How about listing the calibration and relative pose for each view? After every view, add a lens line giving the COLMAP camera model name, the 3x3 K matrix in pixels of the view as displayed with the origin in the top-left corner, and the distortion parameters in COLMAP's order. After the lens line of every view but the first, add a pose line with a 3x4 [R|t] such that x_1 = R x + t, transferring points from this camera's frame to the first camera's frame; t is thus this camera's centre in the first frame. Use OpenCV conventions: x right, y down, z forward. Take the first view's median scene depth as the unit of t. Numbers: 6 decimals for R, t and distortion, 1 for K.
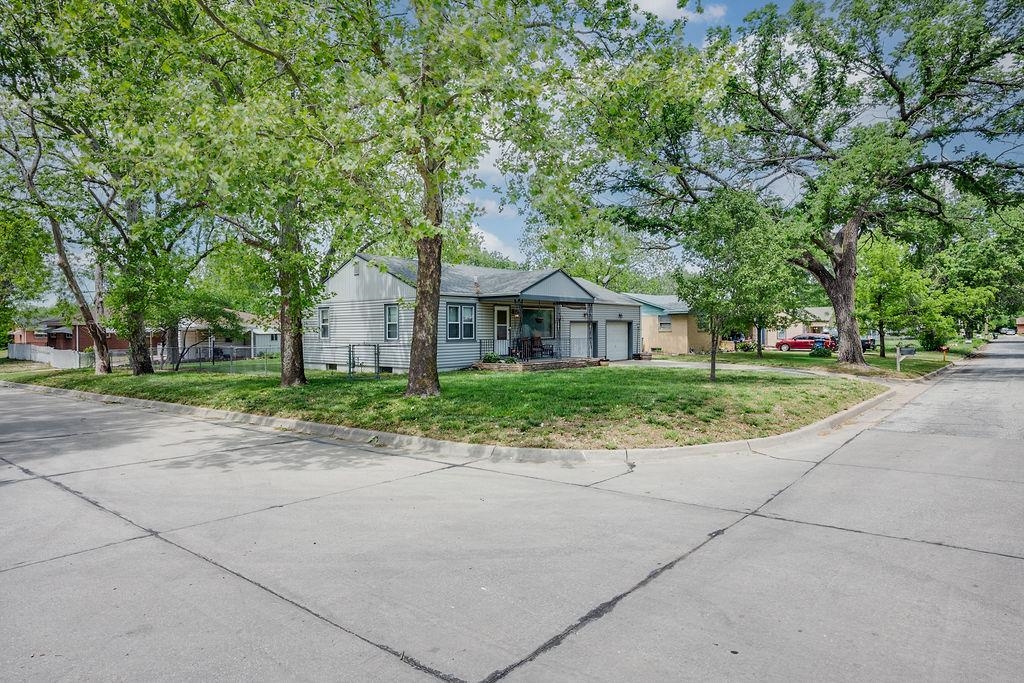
lens RADIAL K [[624.8, 0, 511.2], [0, 624.8, 368.1], [0, 0, 1]] dist [-0.001059, 0.000099]
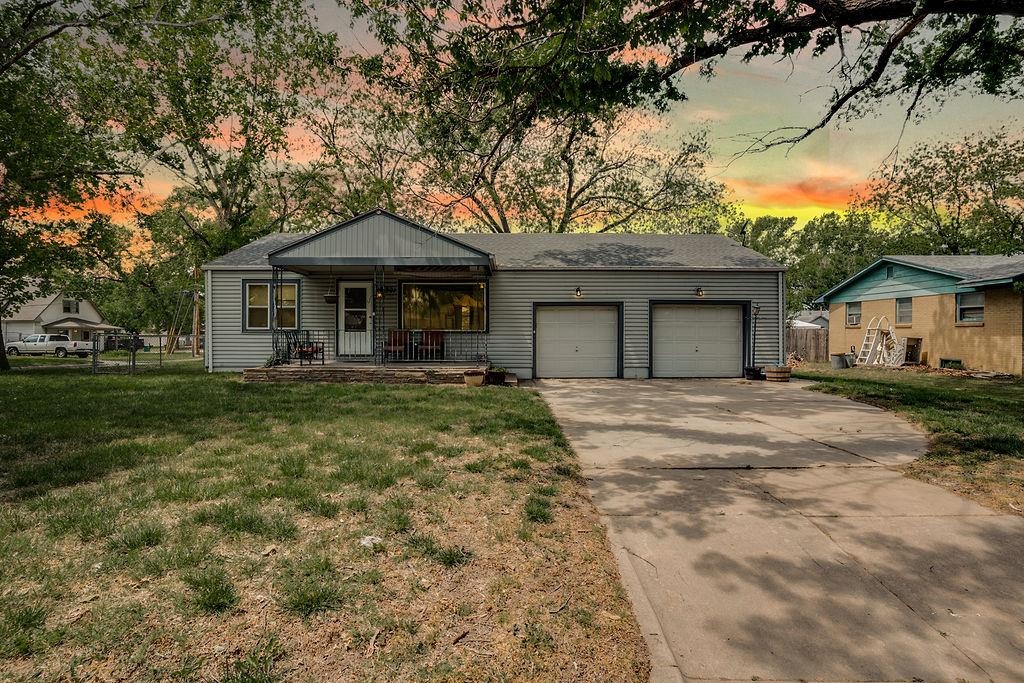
lens RADIAL K [[523.6, 0, 512.0], [0, 523.6, 341.5], [0, 0, 1]] dist [-0.000621, 0.000628]
pose [[0.633397, 0.018077, -0.773616, 0.491451], [-0.052448, 0.998431, -0.019611, -0.030492], [0.772048, 0.052996, 0.633351, 0.727698]]
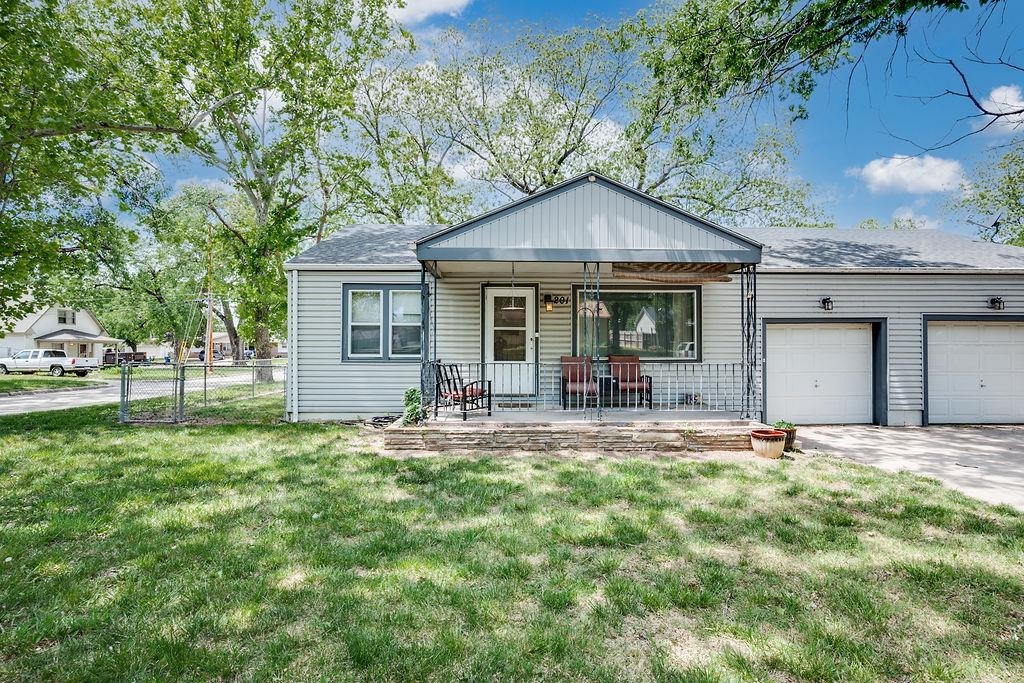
lens RADIAL K [[516.9, 0, 512.0], [0, 516.9, 341.5], [0, 0, 1]] dist [-0.036813, 0.020309]
pose [[0.655385, 0.006258, -0.755269, 0.255522], [-0.051367, 0.998020, -0.036304, -0.042625], [0.753546, 0.062589, 0.654408, 0.706792]]
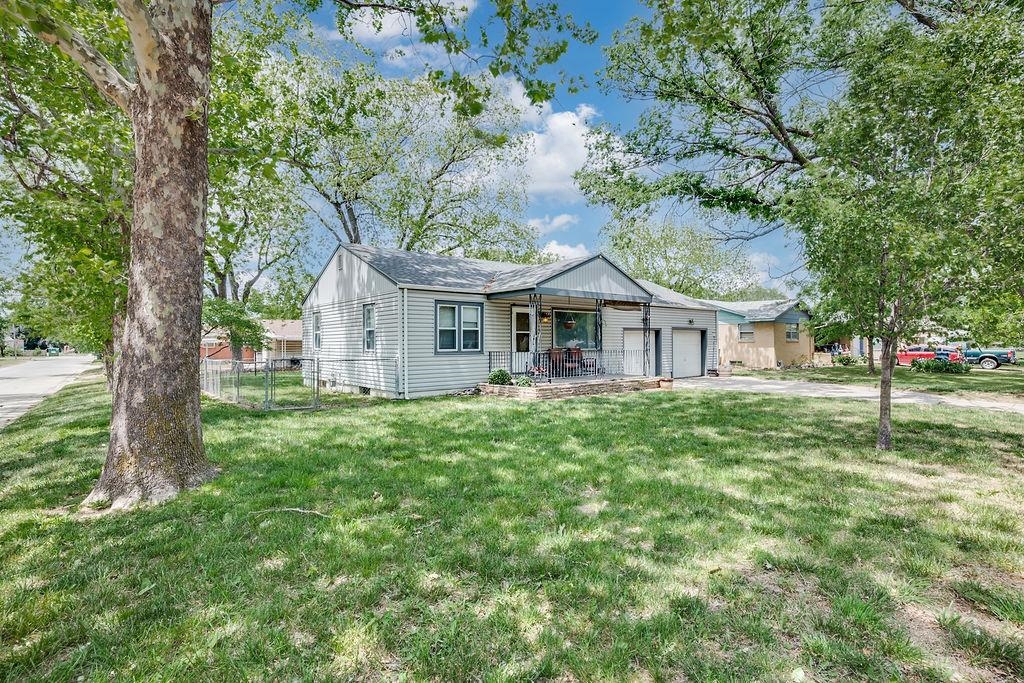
lens RADIAL K [[523.6, 0, 512.0], [0, 523.6, 341.5], [0, 0, 1]] dist [-0.000621, 0.000628]
pose [[0.985959, 0.002222, -0.166974, 0.071964], [-0.012220, 0.998190, -0.058876, -0.019269], [0.166541, 0.060090, 0.984202, 0.357561]]
